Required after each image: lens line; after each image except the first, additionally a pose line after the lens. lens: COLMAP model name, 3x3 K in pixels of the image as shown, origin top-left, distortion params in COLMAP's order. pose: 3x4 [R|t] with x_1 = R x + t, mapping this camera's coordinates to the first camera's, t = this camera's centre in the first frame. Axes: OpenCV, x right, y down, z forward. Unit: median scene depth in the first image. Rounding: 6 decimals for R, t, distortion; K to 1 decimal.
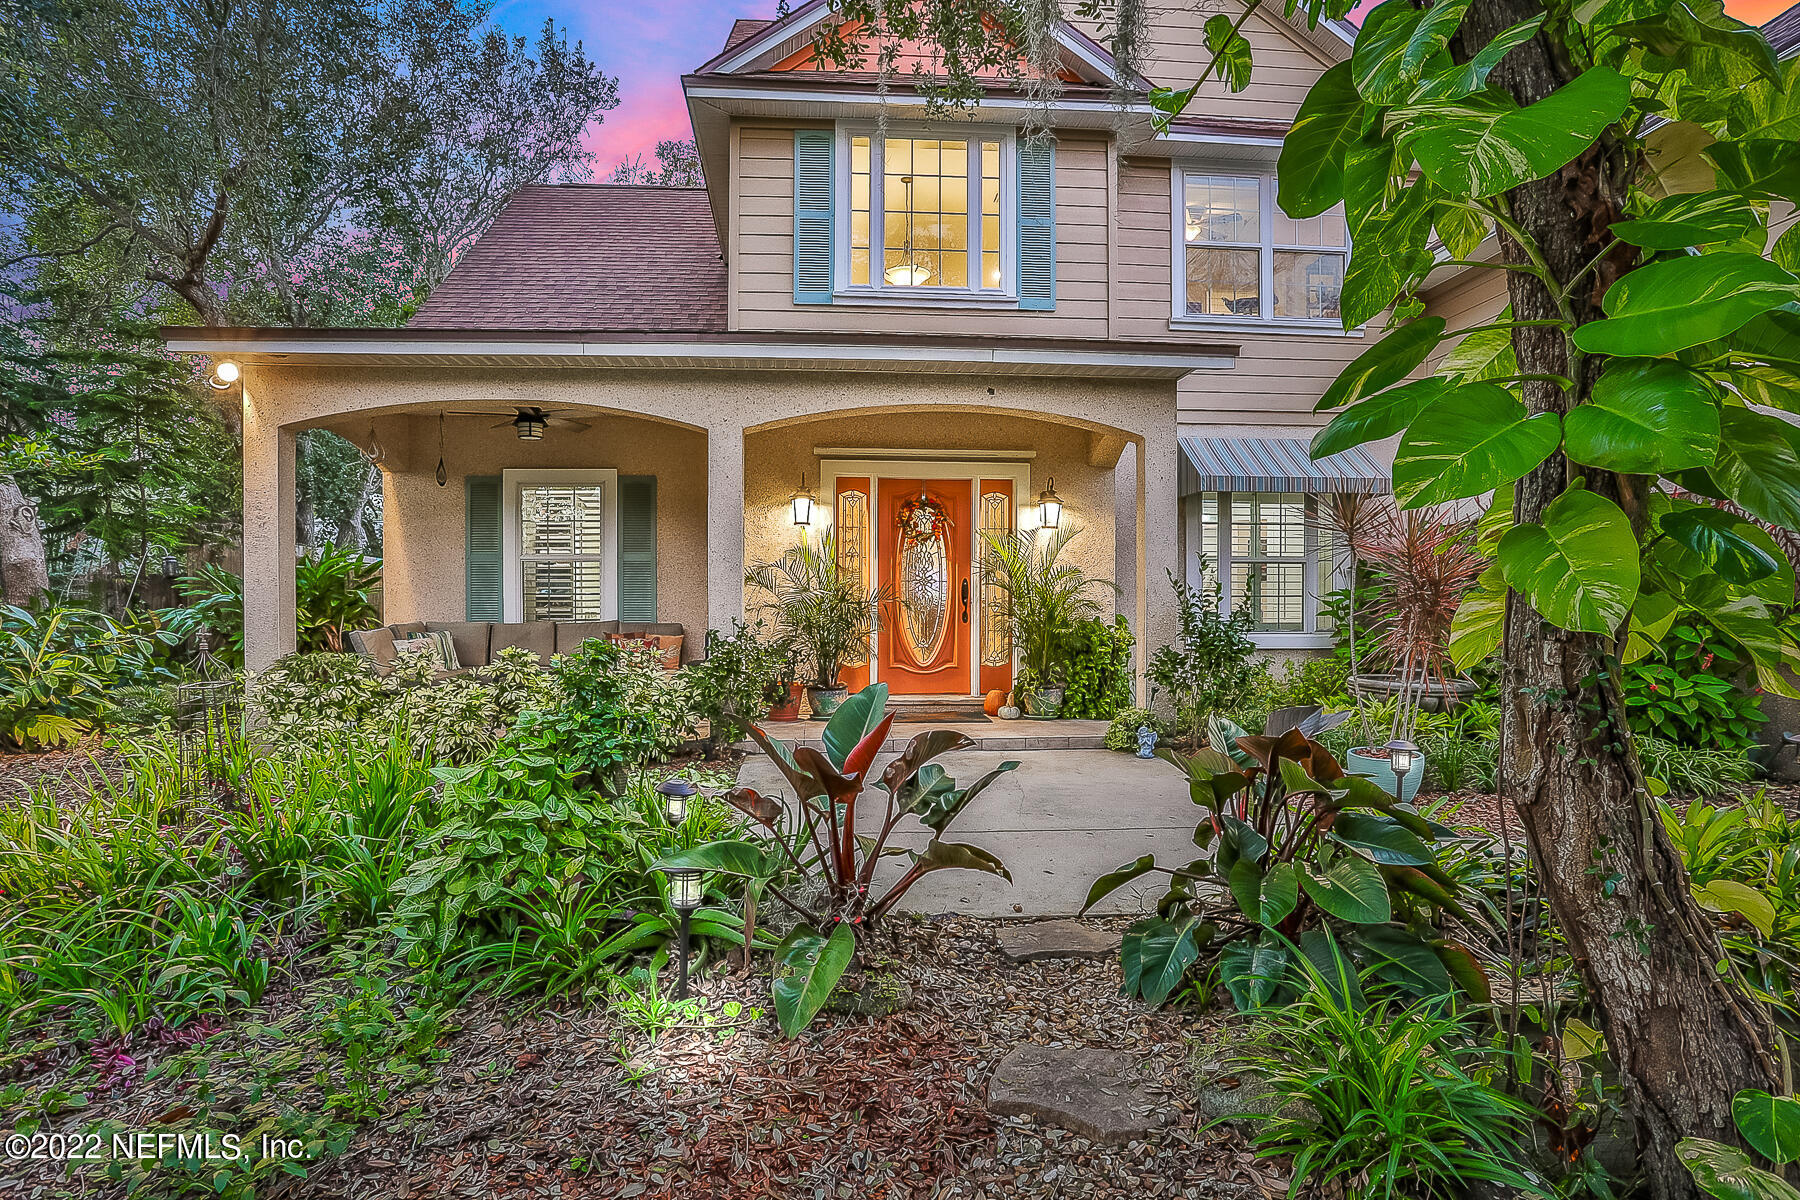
lens RADIAL K [[914.0, 0, 901.7], [0, 914.0, 620.2], [0, 0, 1]] dist [-0.047003, 0.000618]
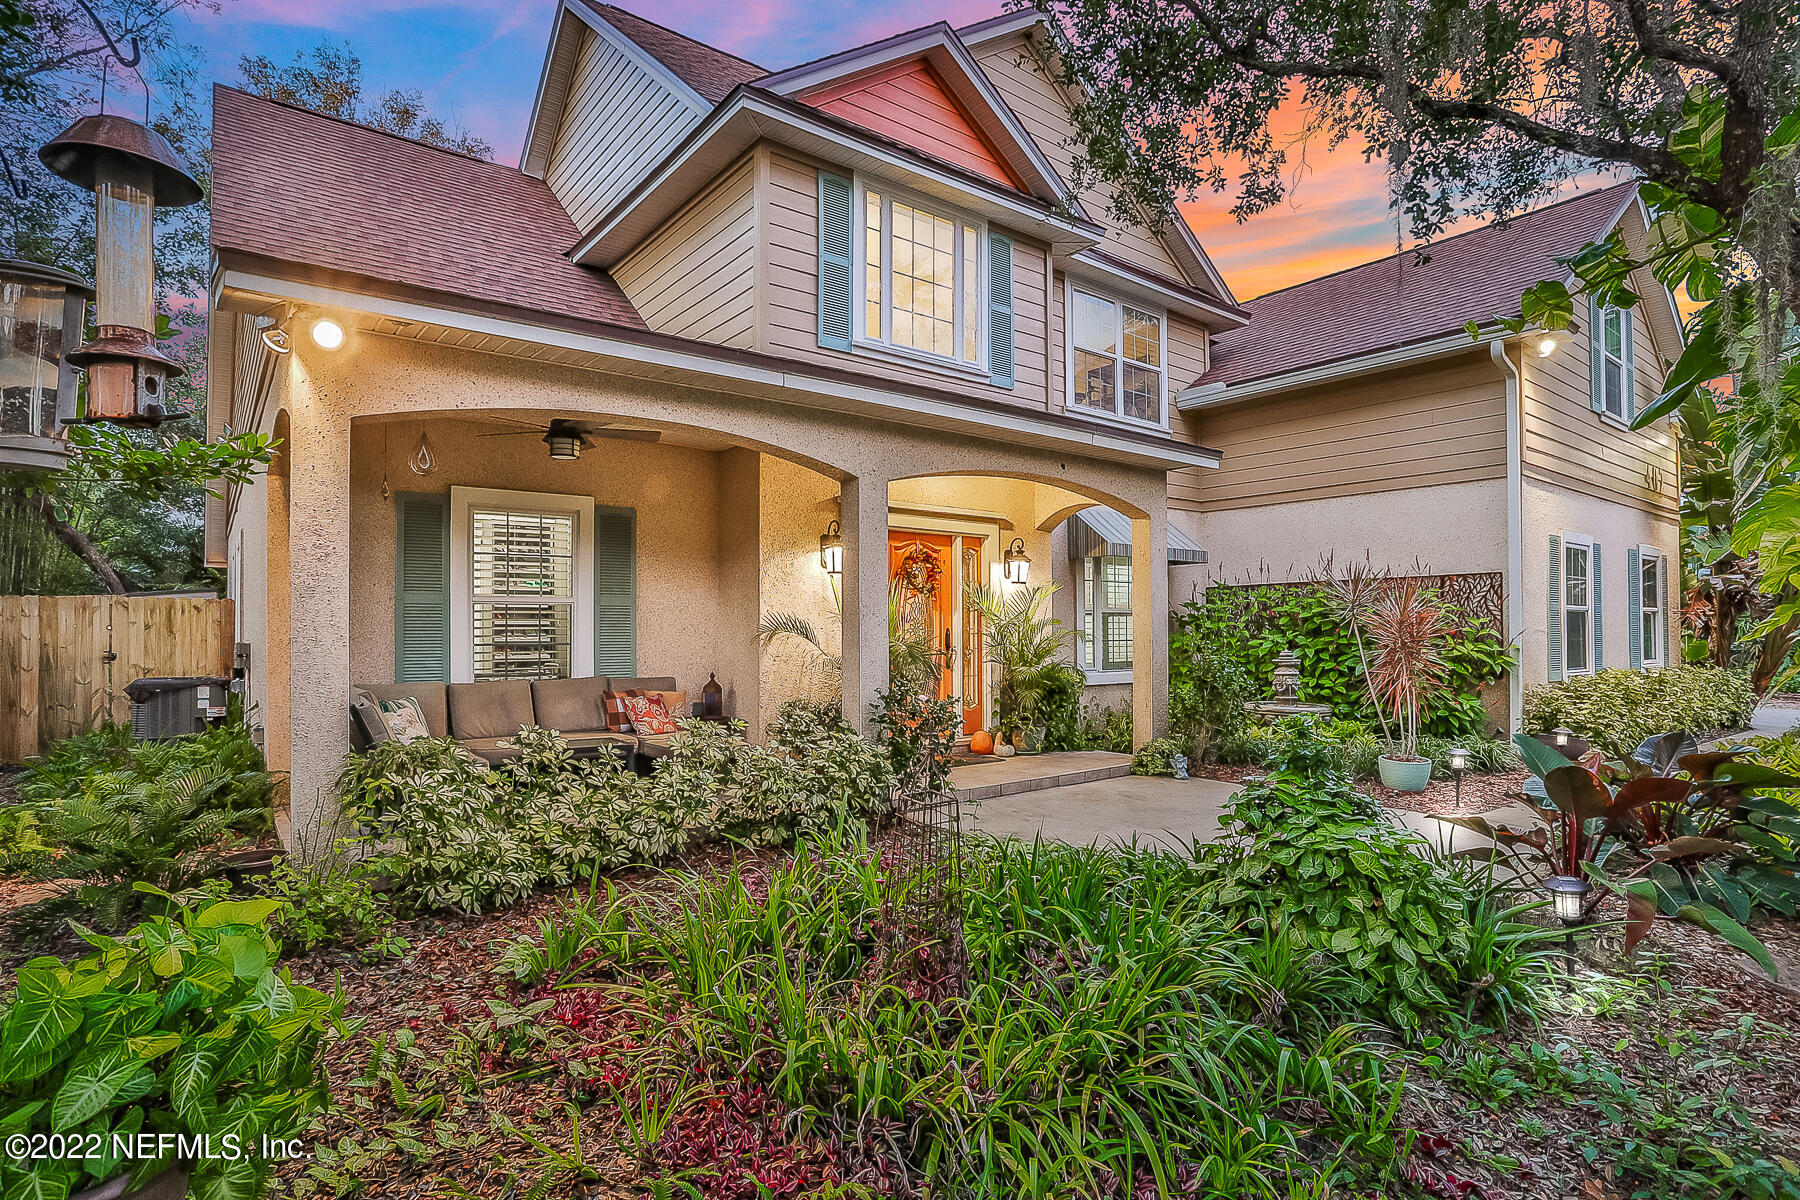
lens RADIAL K [[914.0, 0, 901.7], [0, 914.0, 620.2], [0, 0, 1]] dist [-0.047003, 0.000618]
pose [[0.833144, 0.005070, 0.553033, -0.576304], [0.010528, 0.999631, -0.025026, -0.029075], [-0.552956, 0.026673, 0.832784, 0.146398]]
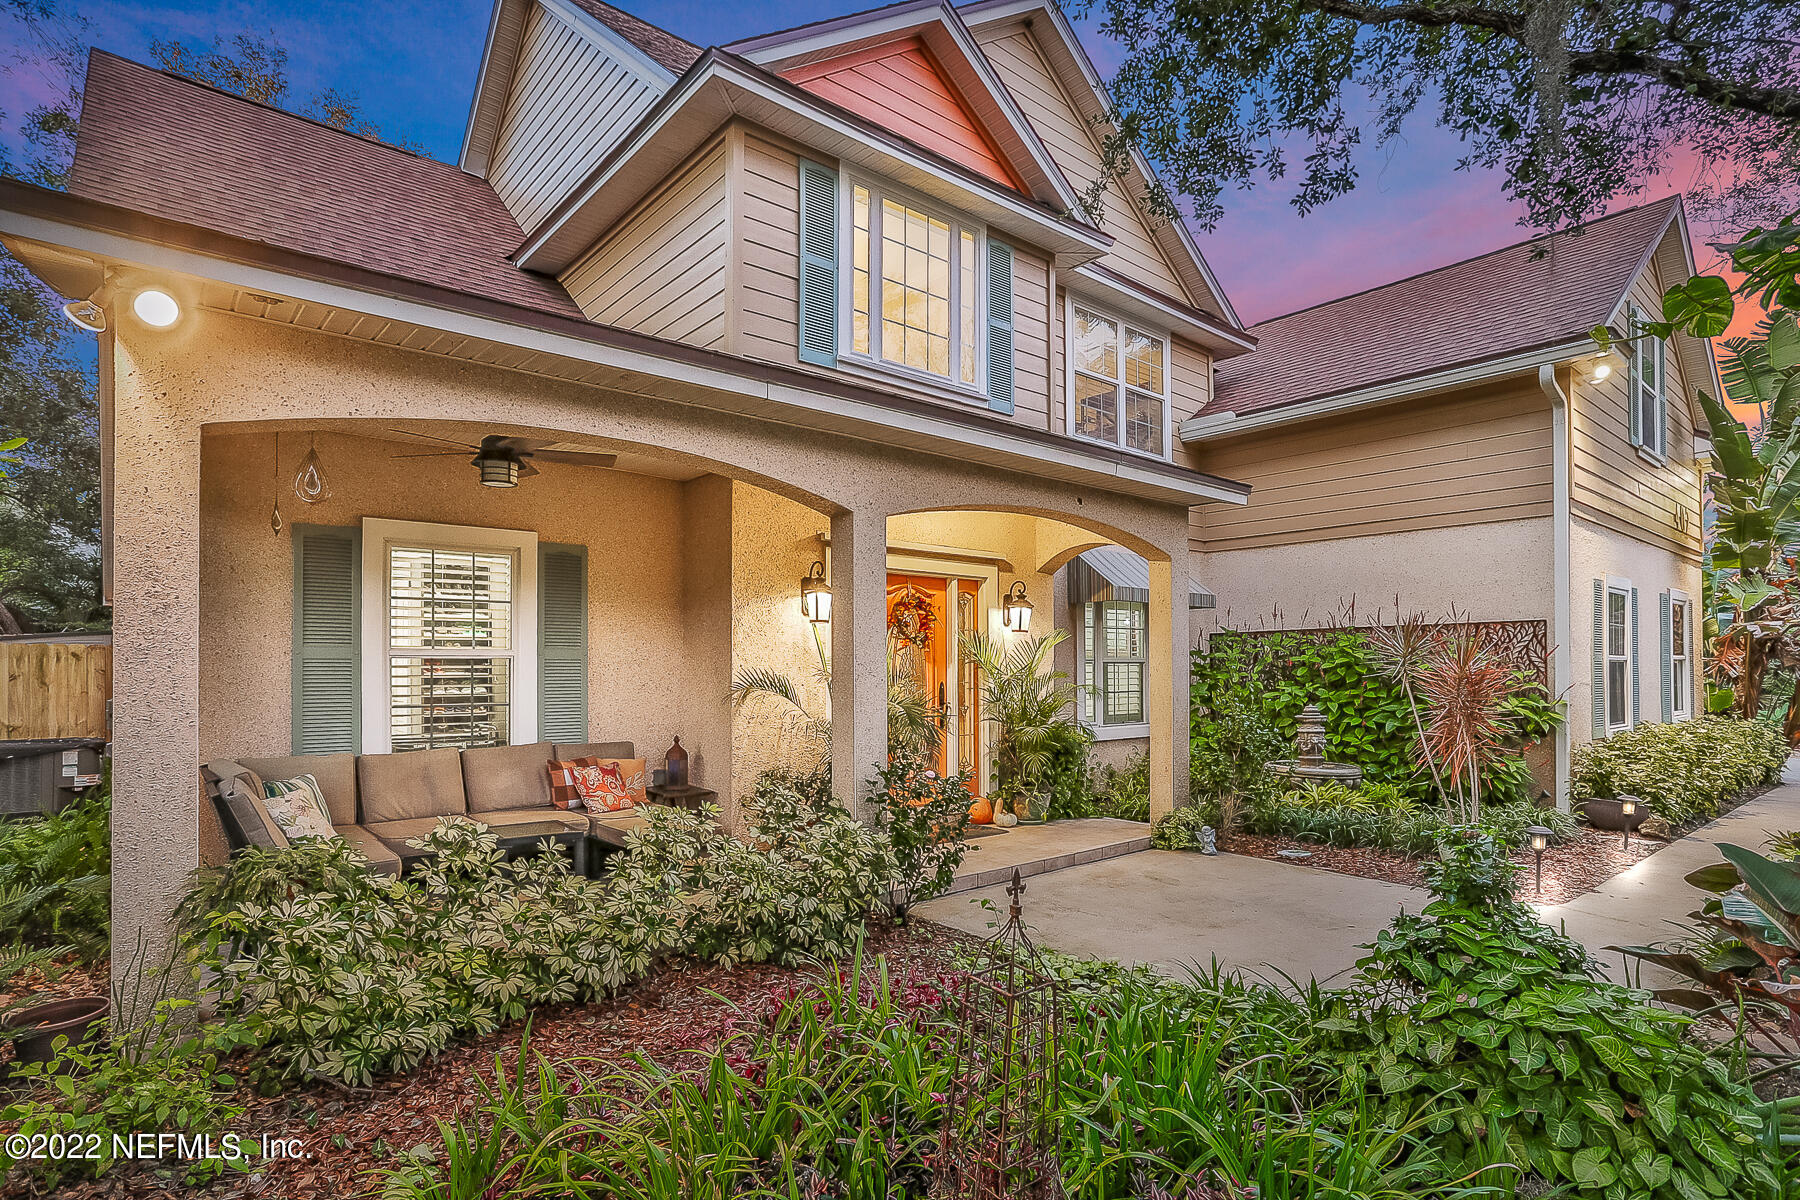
lens RADIAL K [[917.7, 0, 895.2], [0, 917.7, 658.3], [0, 0, 1]] dist [-0.027097, 0.000708]
pose [[0.812898, 0.006168, 0.582374, -0.536889], [0.009754, 0.999659, -0.024202, -0.048355], [-0.582325, 0.025354, 0.812561, 0.258899]]
